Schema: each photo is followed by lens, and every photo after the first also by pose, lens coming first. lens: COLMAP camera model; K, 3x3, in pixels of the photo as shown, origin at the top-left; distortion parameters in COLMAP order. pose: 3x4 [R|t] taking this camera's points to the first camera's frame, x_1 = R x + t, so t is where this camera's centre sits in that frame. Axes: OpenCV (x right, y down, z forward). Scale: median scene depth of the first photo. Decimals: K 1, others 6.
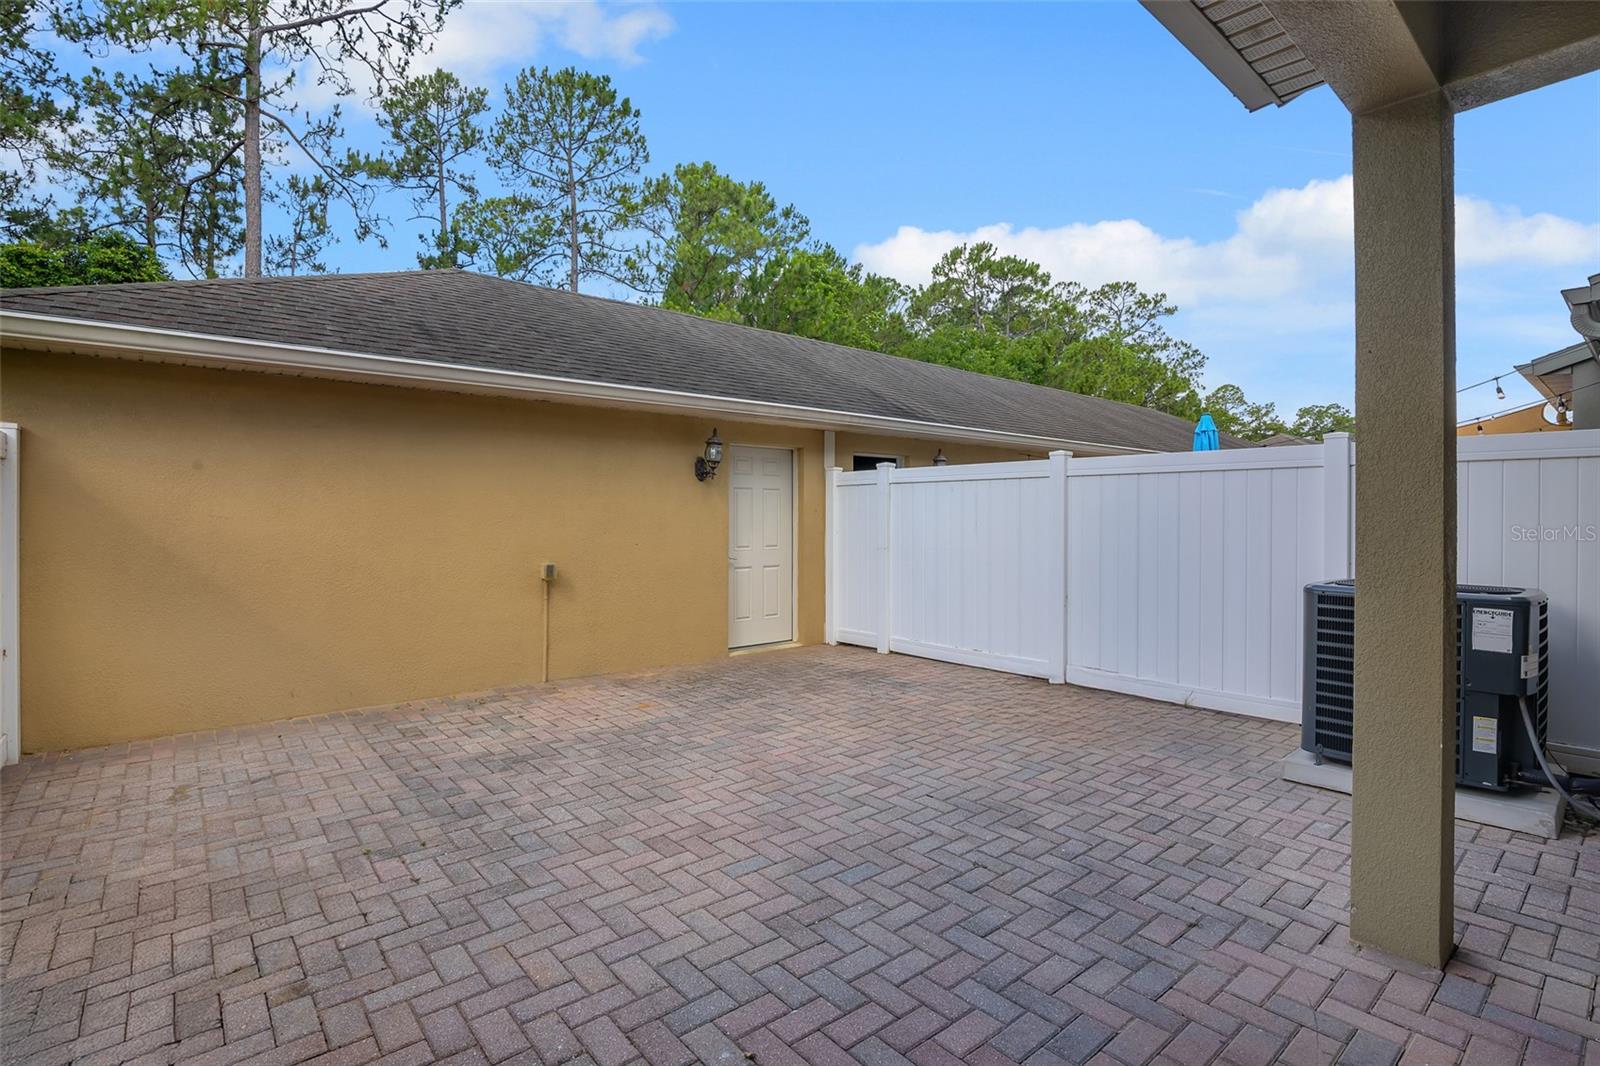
lens RADIAL K [[742.3, 0, 788.2], [0, 742.3, 513.6], [0, 0, 1]] dist [-0.018808, -0.000238]
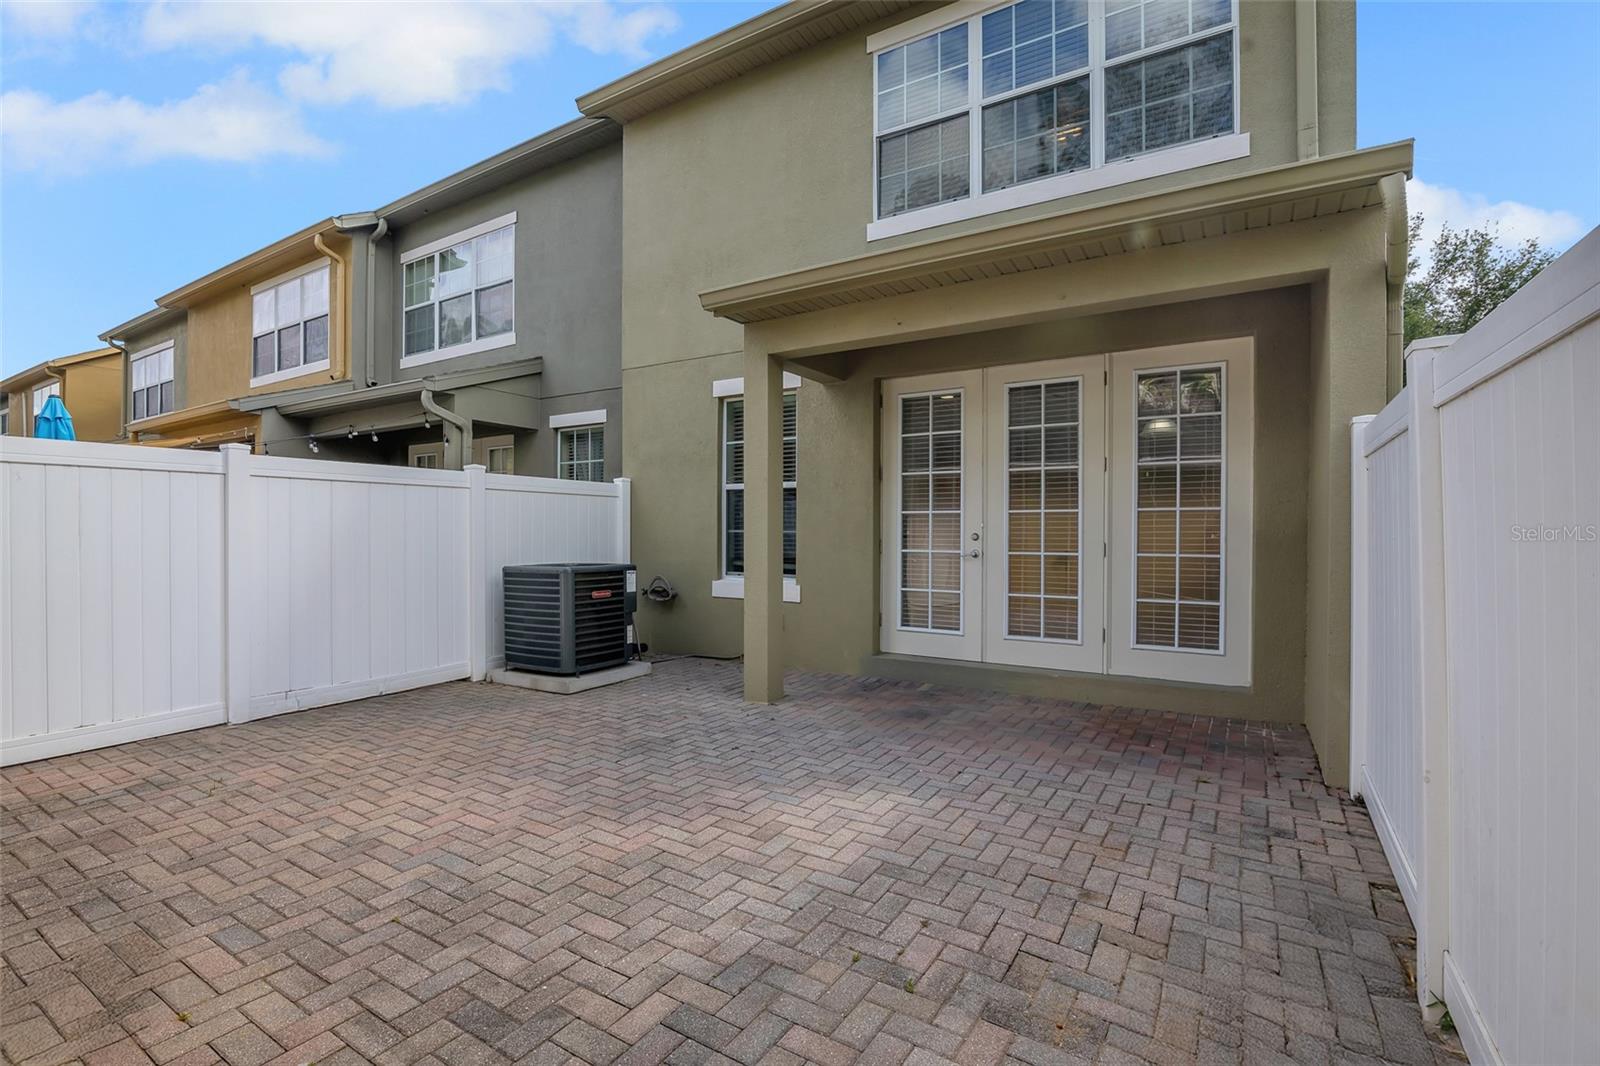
lens RADIAL K [[742.3, 0, 788.2], [0, 742.3, 513.6], [0, 0, 1]] dist [-0.018808, -0.000238]
pose [[-0.307952, 0.016385, 0.951261, -1.018183], [-0.006643, 0.999790, -0.019372, 0.009103], [-0.951379, -0.012284, -0.307778, 1.109257]]
